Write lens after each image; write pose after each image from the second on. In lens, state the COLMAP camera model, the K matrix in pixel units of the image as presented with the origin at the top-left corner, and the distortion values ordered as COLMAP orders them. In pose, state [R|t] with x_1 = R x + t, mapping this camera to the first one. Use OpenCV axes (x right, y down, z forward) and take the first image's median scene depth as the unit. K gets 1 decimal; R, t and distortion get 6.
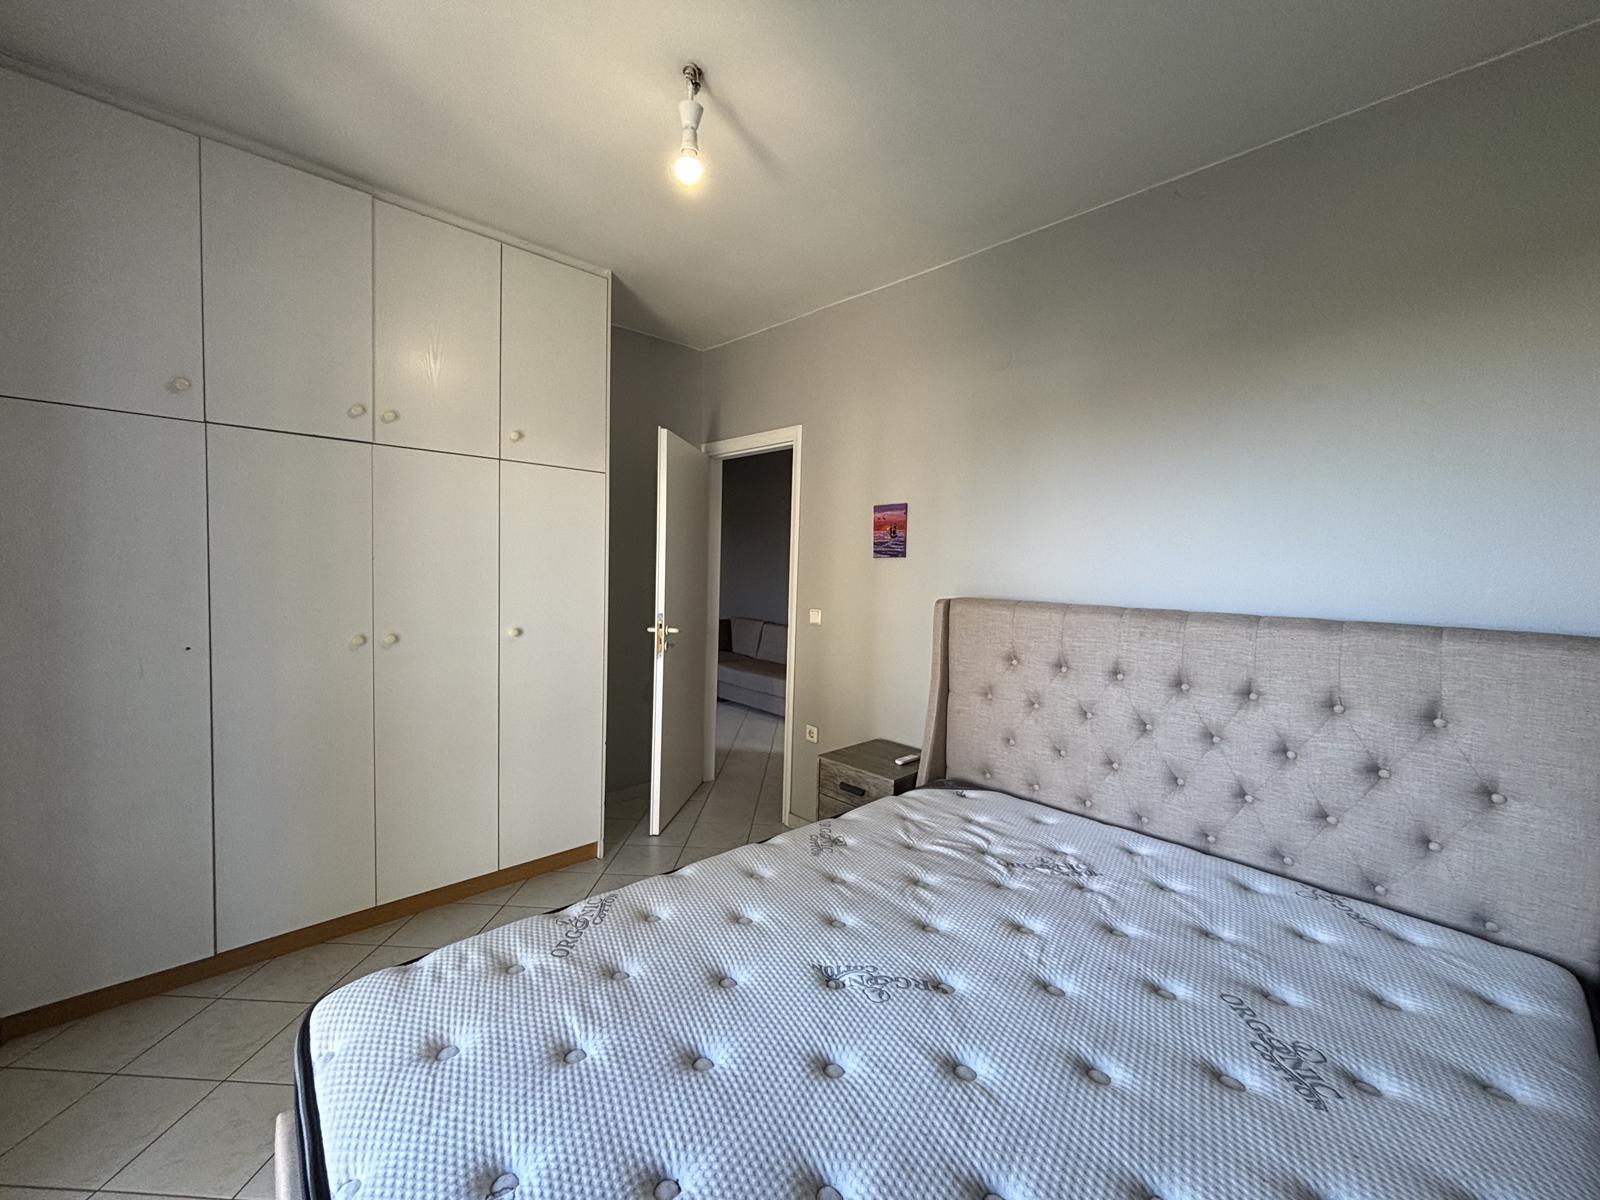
lens RADIAL K [[650.0, 0, 795.2], [0, 650.0, 597.7], [0, 0, 1]] dist [0.003137, -0.000490]
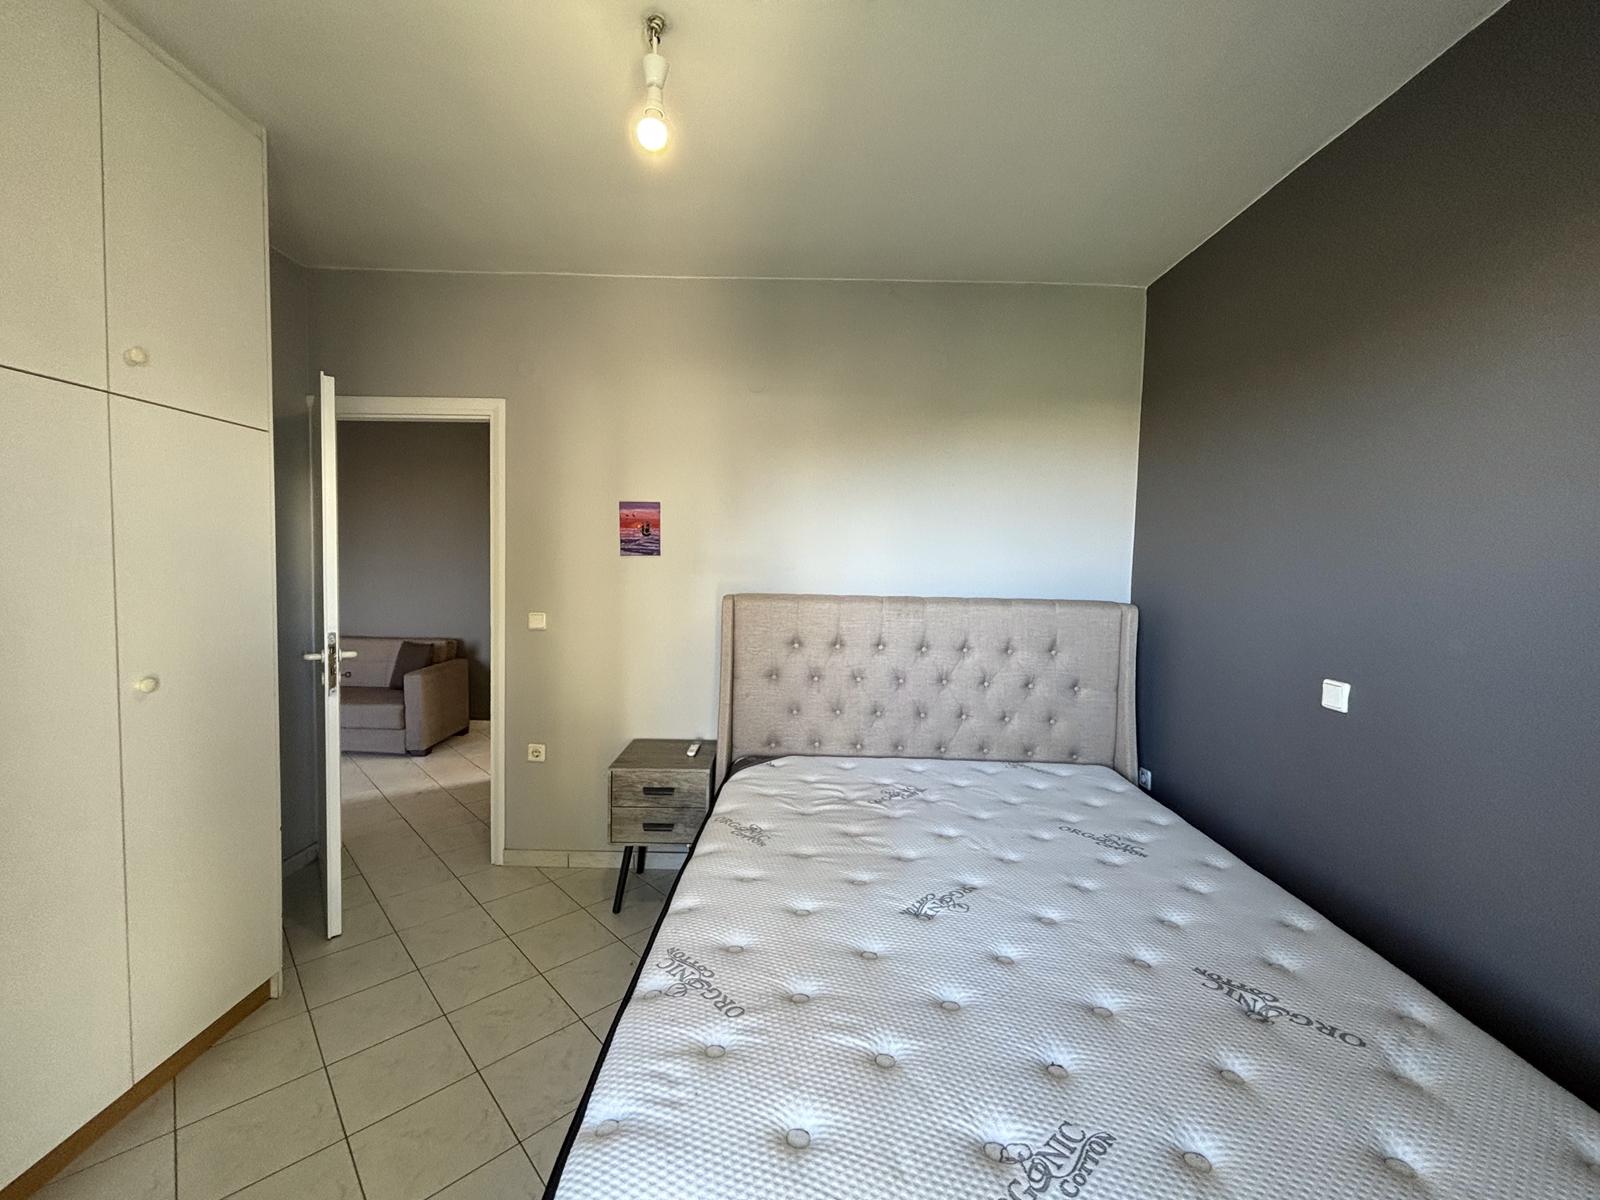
lens RADIAL K [[650.0, 0, 795.2], [0, 650.0, 597.7], [0, 0, 1]] dist [0.003137, -0.000490]
pose [[0.691342, -0.051767, 0.720670, -0.584302], [0.034376, 0.998657, 0.038758, -0.039167], [-0.721709, -0.002021, 0.692194, 0.197946]]
